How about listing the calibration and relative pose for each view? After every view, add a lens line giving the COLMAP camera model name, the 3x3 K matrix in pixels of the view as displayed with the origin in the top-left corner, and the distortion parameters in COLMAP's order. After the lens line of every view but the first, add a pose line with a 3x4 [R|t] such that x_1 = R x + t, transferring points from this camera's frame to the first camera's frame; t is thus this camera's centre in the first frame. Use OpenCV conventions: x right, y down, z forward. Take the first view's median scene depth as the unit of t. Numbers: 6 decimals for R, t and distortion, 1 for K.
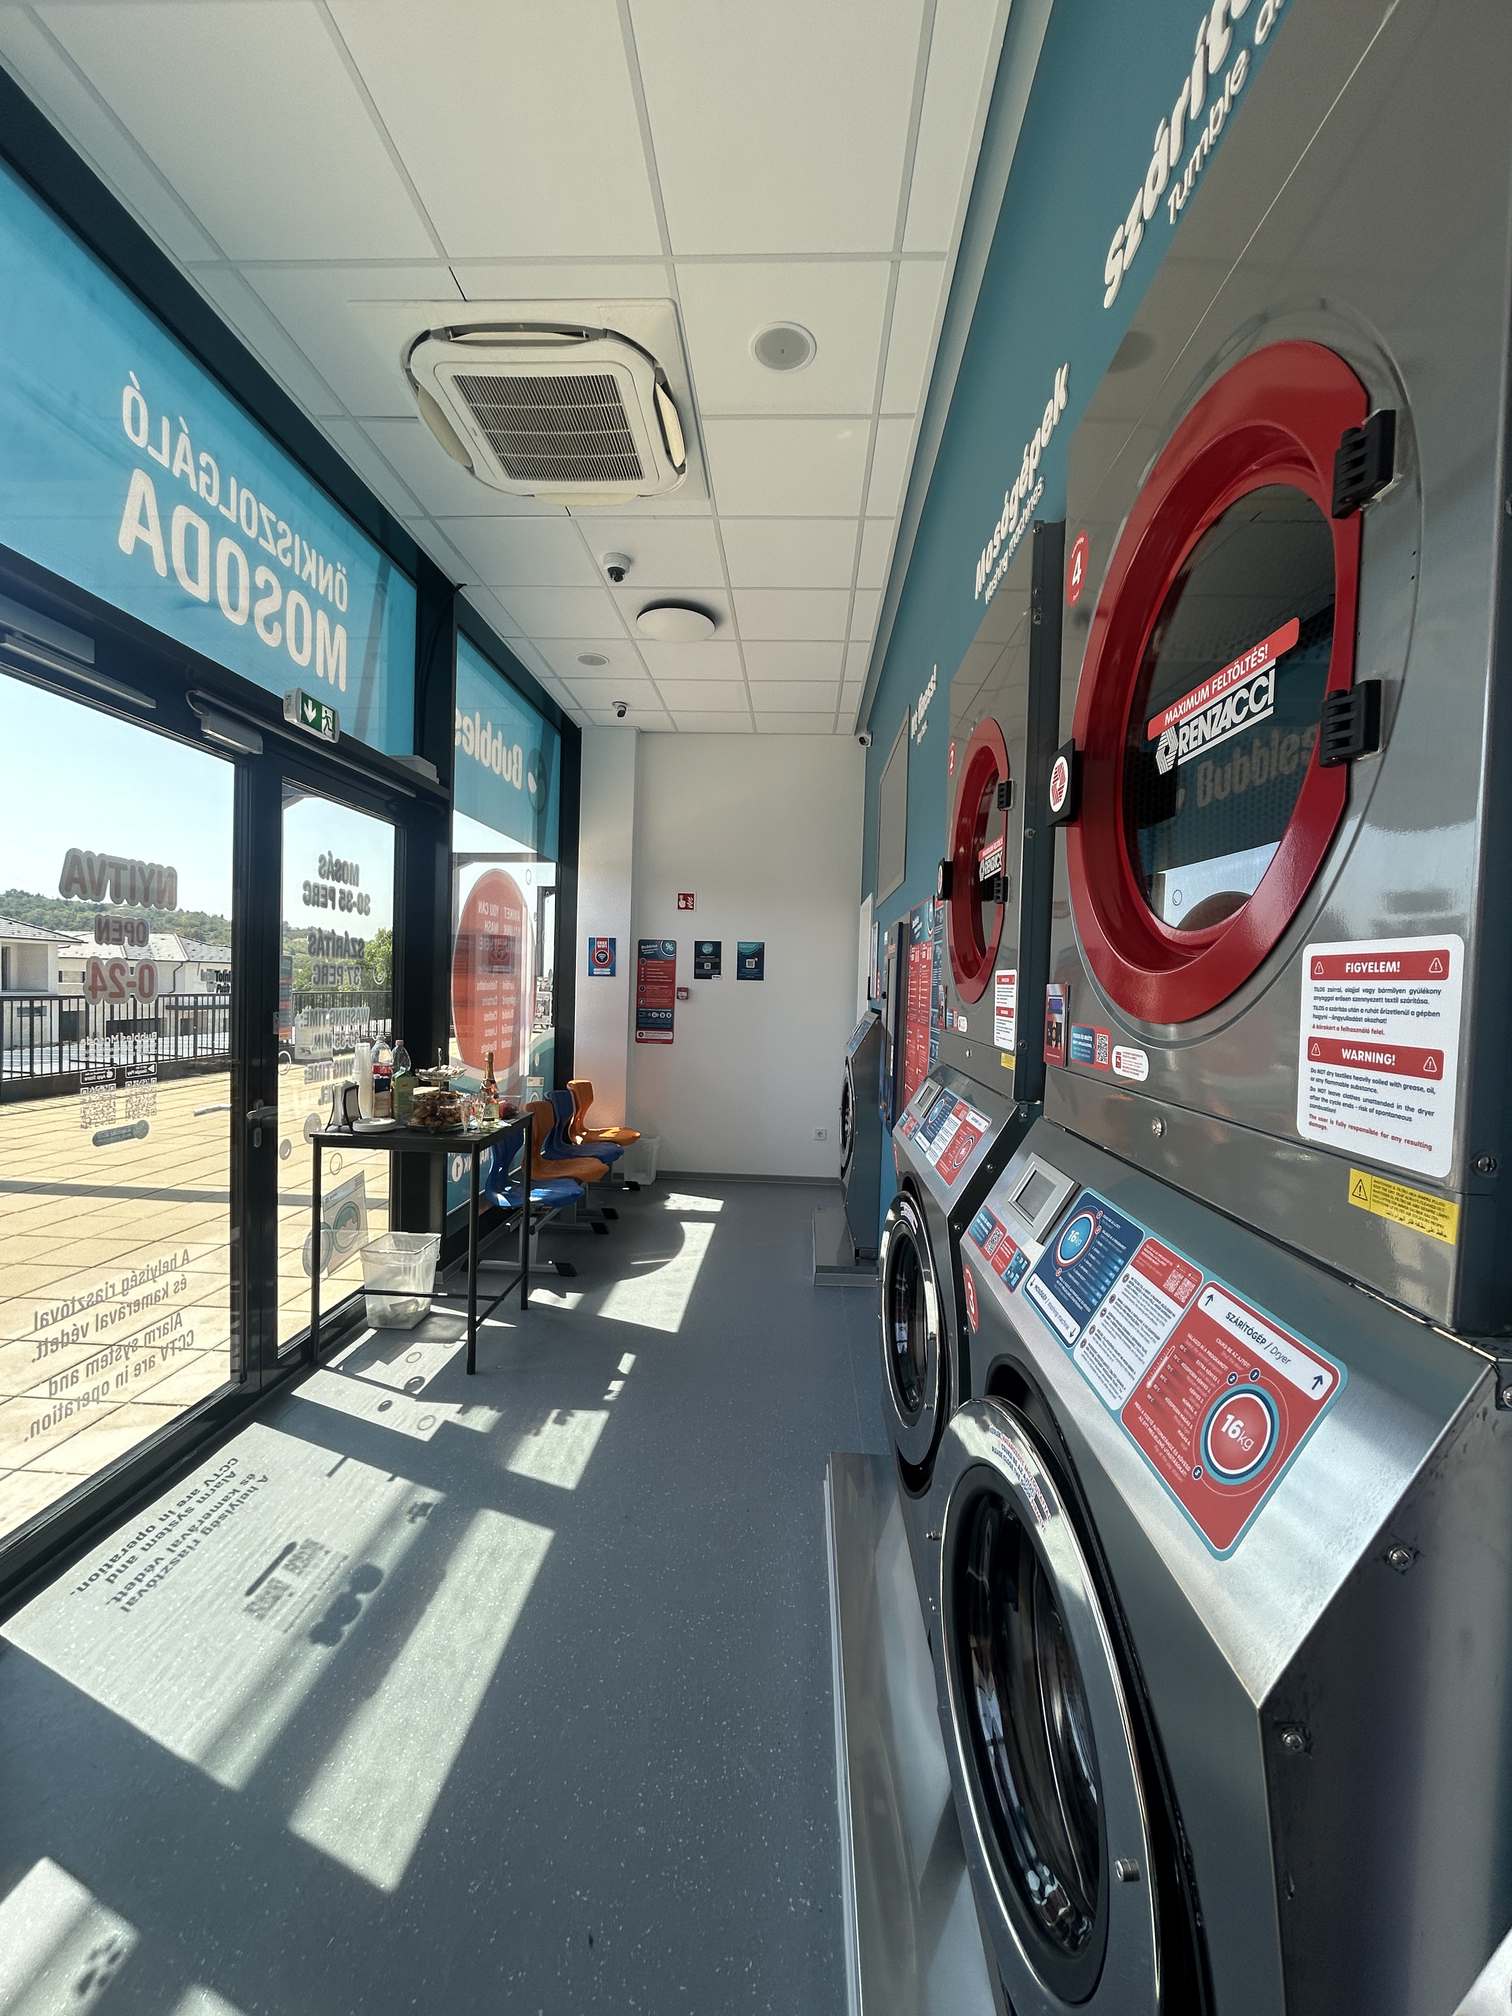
lens RADIAL K [[814.7, 0, 756.0], [0, 814.7, 1008.0], [0, 0, 1]] dist [0.000116, -0.000395]
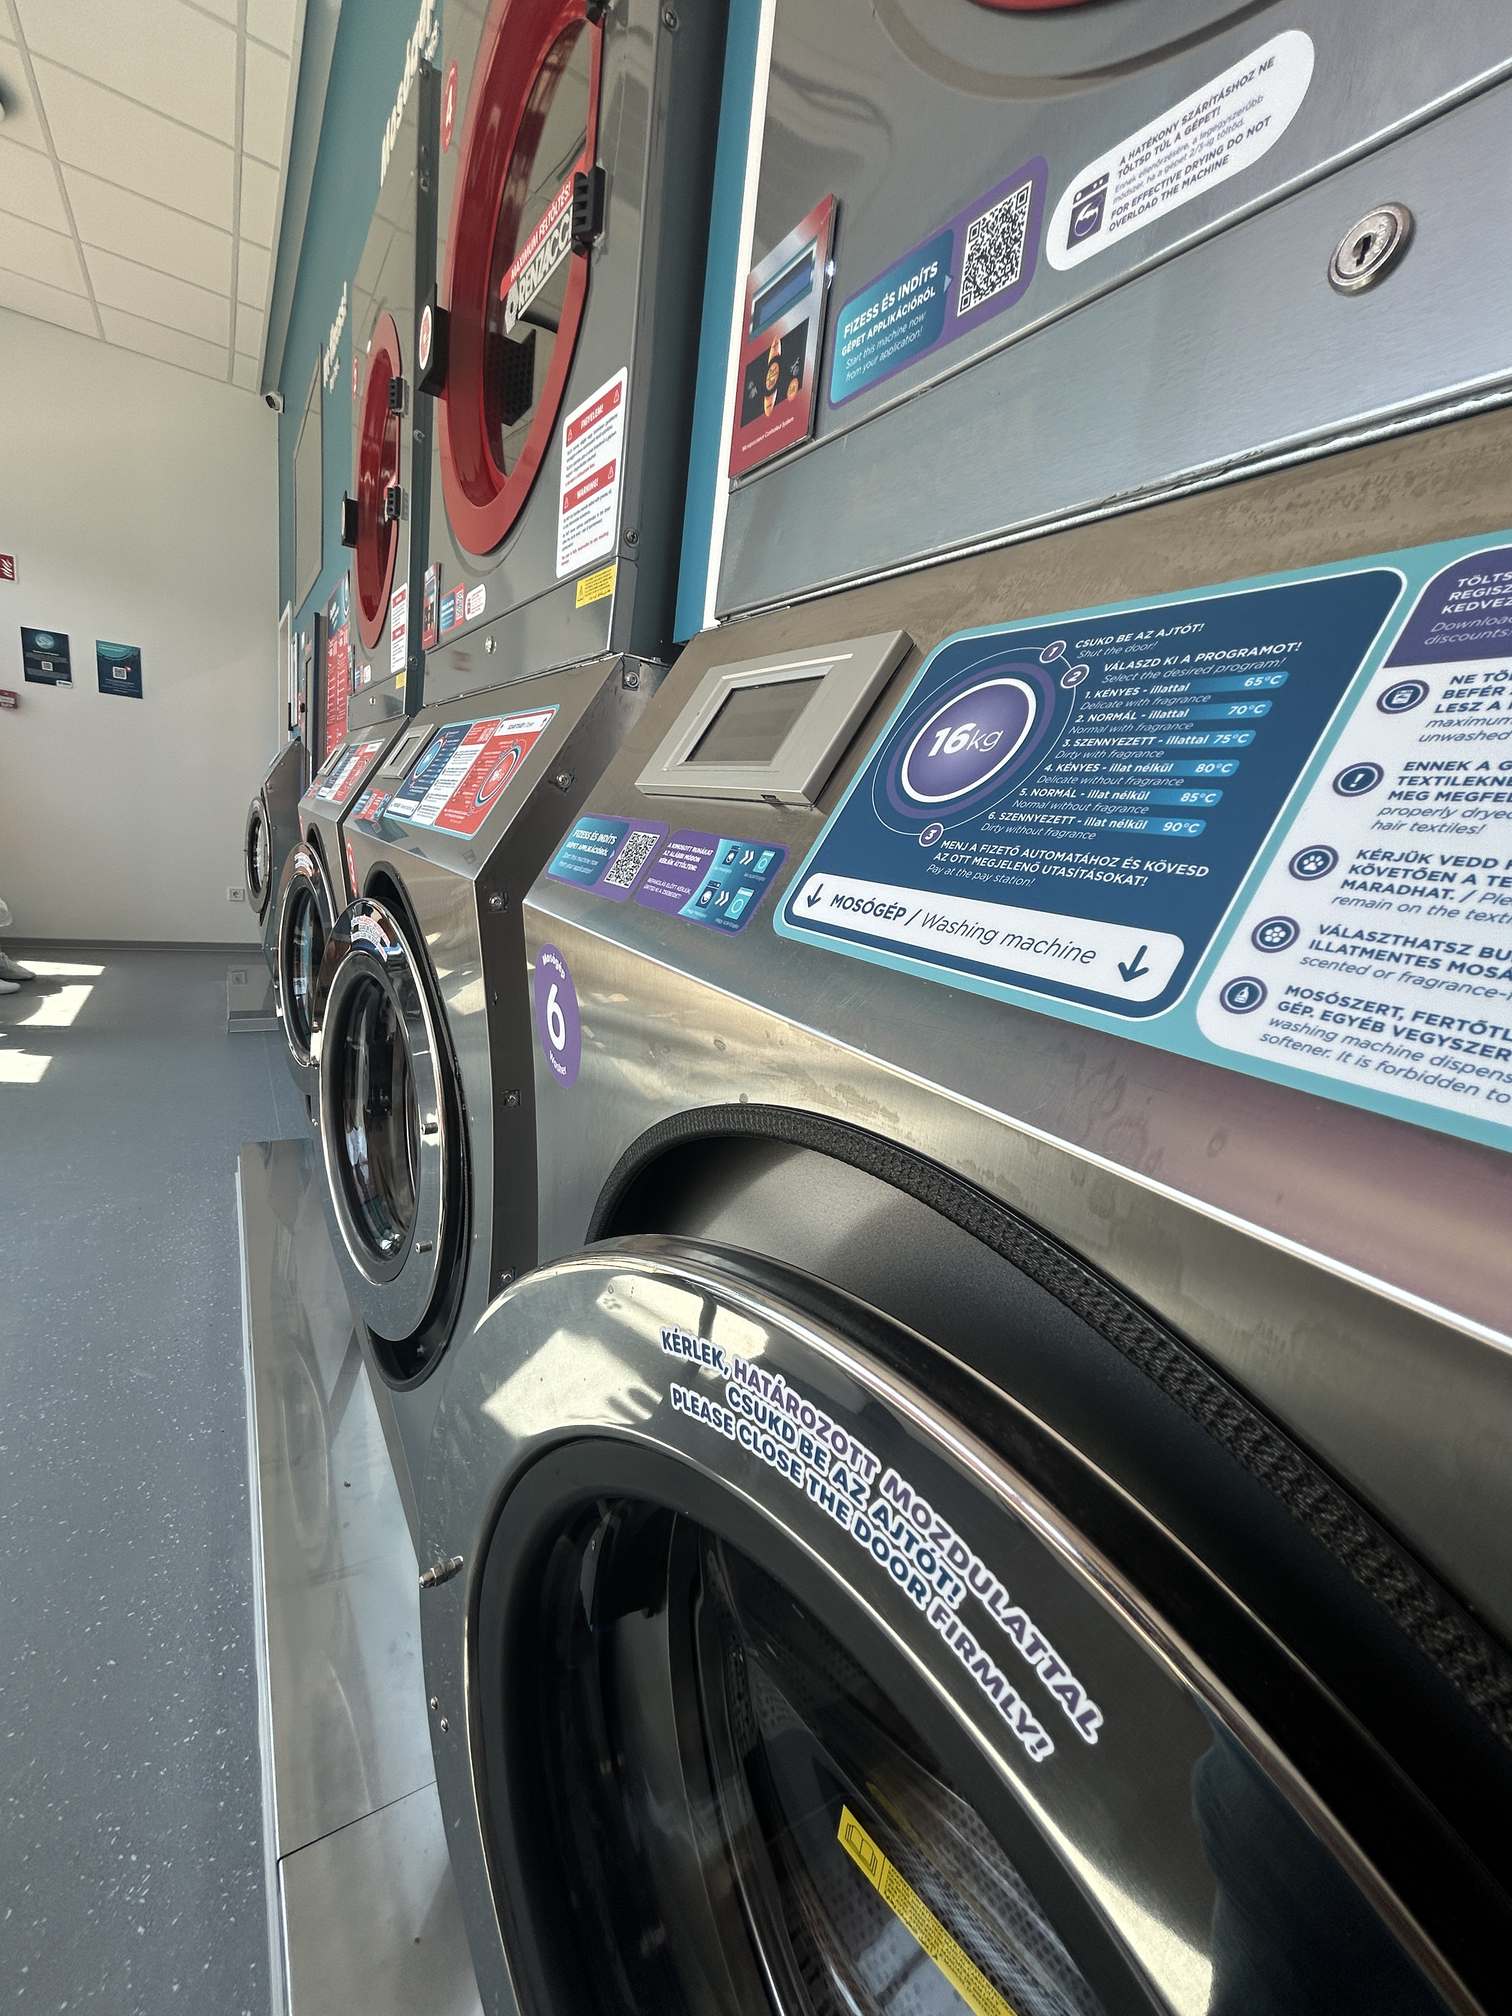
lens RADIAL K [[817.2, 0, 756.0], [0, 817.2, 1008.0], [0, 0, 1]] dist [-0.004128, 0.003660]
pose [[0.809002, -0.056483, 0.585085, 0.031852], [-0.075689, 0.977076, 0.198981, 0.166967], [-0.582912, -0.205261, 0.786182, -0.118150]]
